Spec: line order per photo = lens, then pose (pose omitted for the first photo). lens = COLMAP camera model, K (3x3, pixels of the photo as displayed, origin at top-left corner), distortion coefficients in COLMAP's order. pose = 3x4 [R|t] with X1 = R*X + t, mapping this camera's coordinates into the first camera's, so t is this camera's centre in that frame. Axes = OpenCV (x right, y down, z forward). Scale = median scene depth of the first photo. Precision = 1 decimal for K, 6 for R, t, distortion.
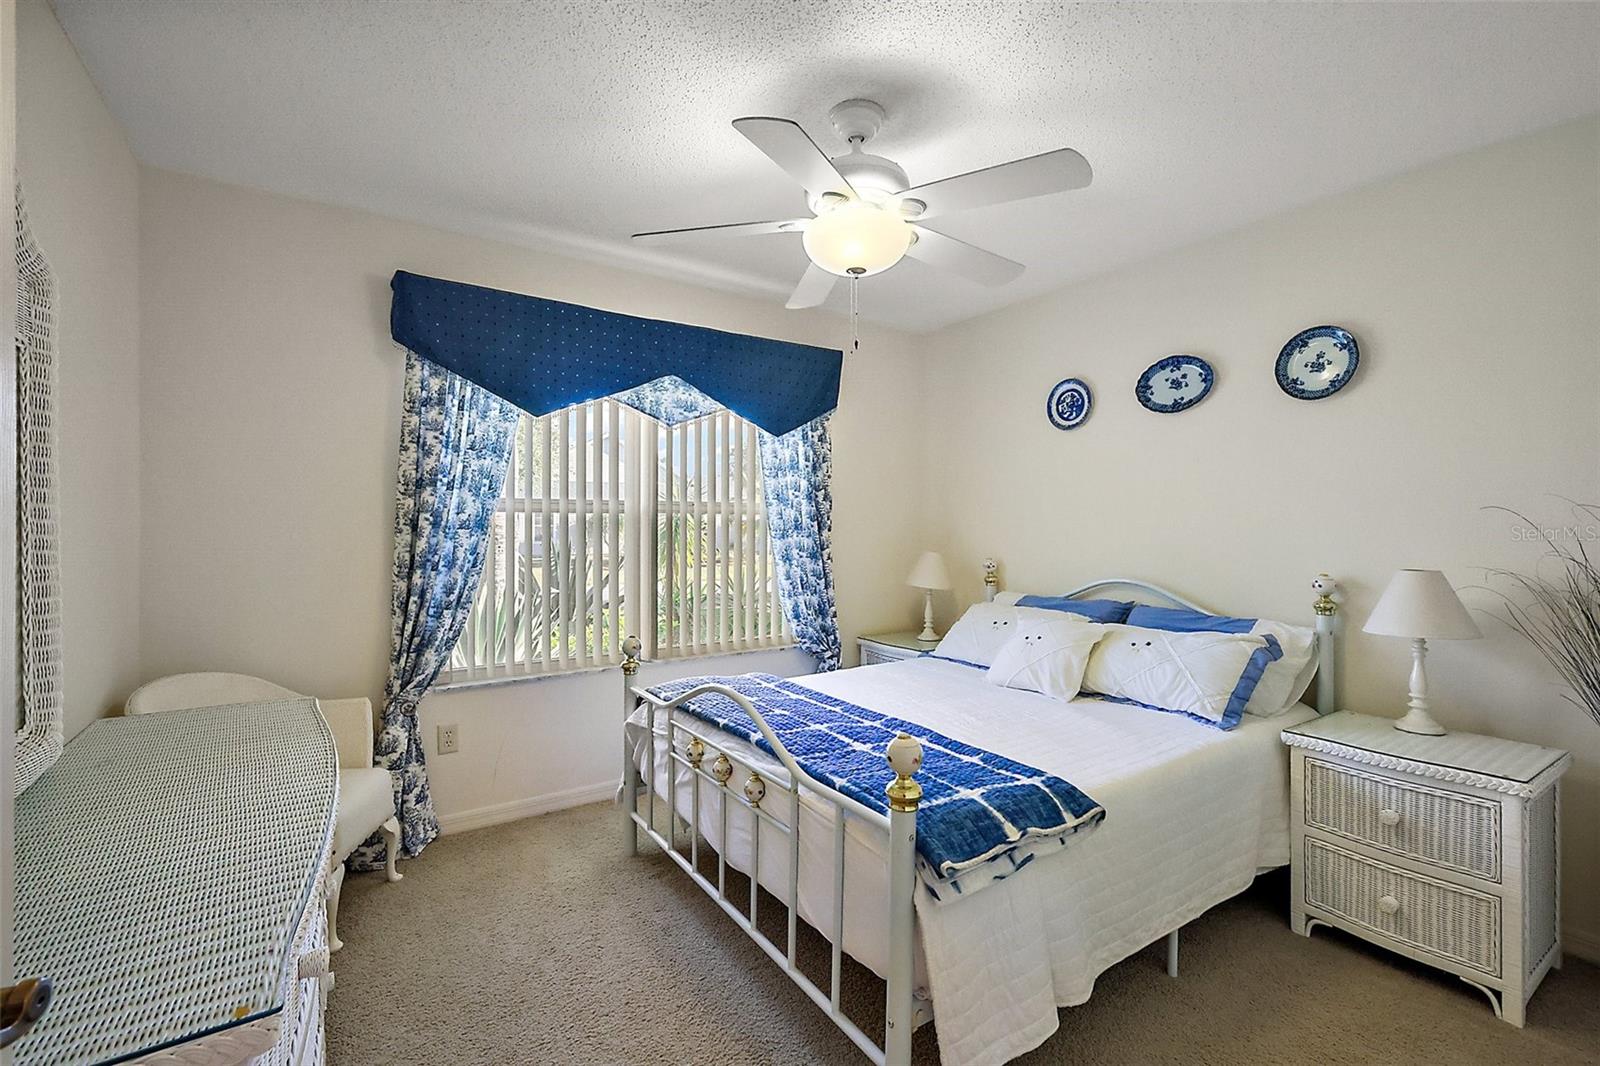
lens RADIAL K [[696.4, 0, 797.4], [0, 696.4, 525.5], [0, 0, 1]] dist [0.002277, 0.000268]
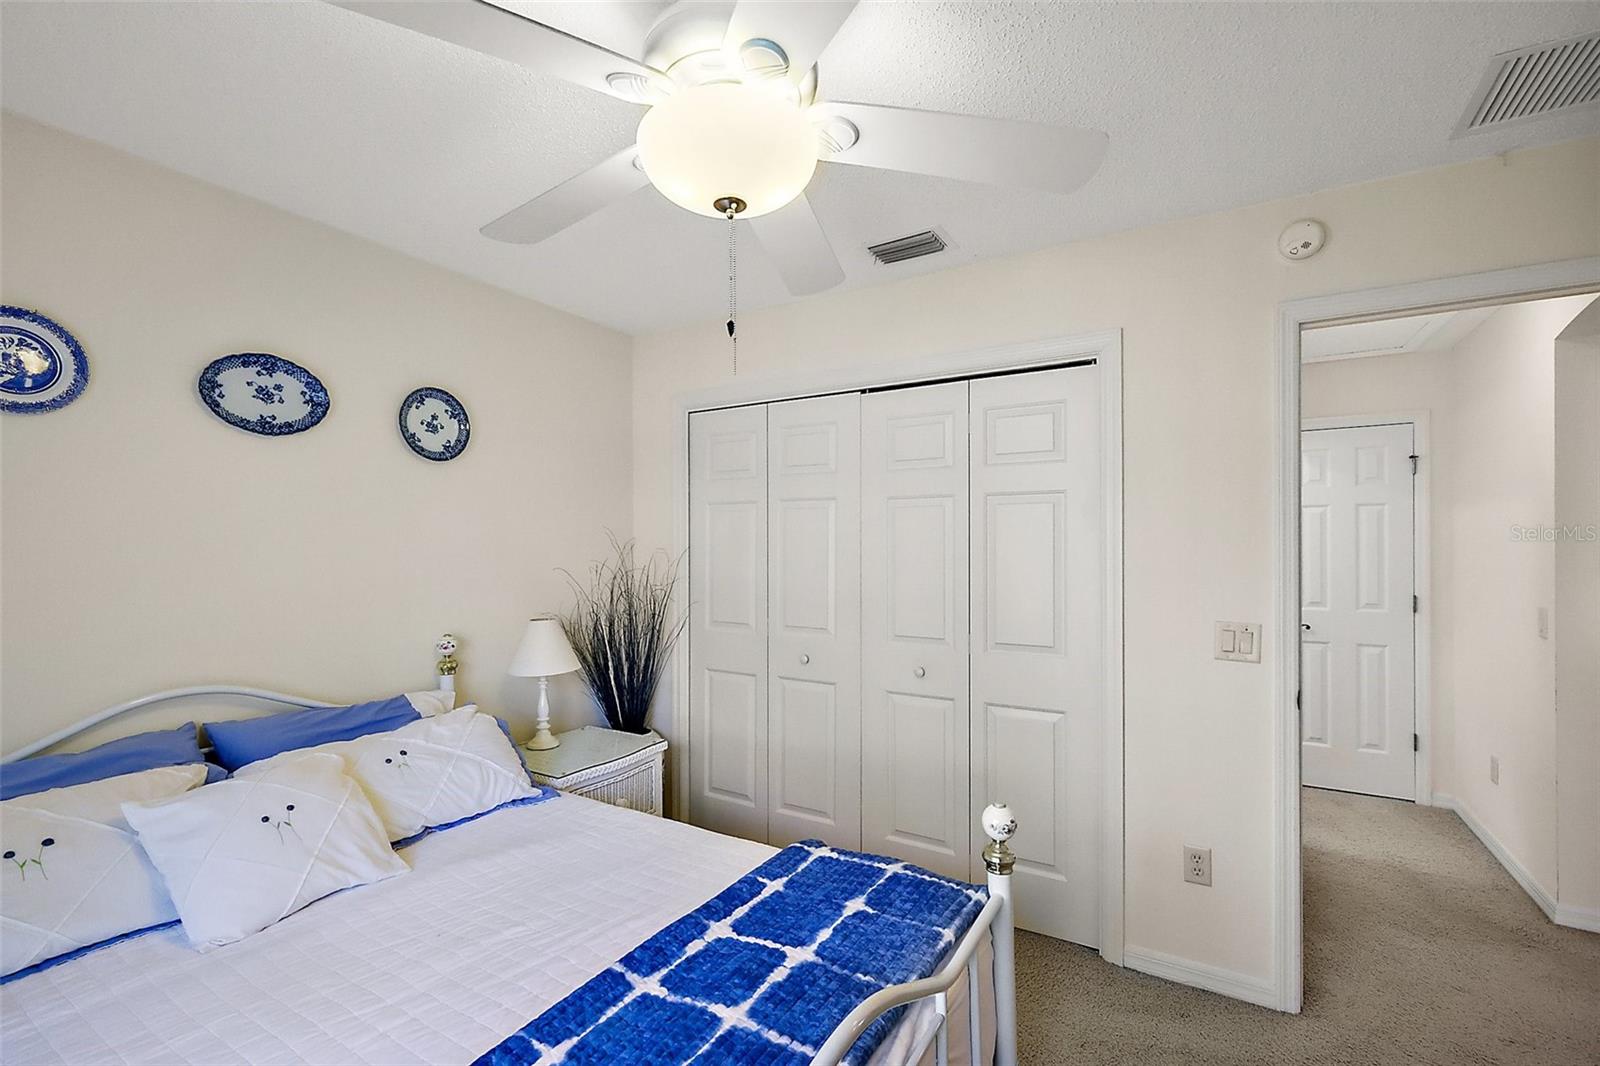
lens RADIAL K [[696.4, 0, 798.4], [0, 696.4, 544.3], [0, 0, 1]] dist [0.002277, 0.000268]
pose [[-0.429866, 0.010004, 0.902837, -0.332623], [0.008008, 0.999942, -0.007267, -0.043420], [-0.902857, 0.004107, -0.429921, 0.841505]]
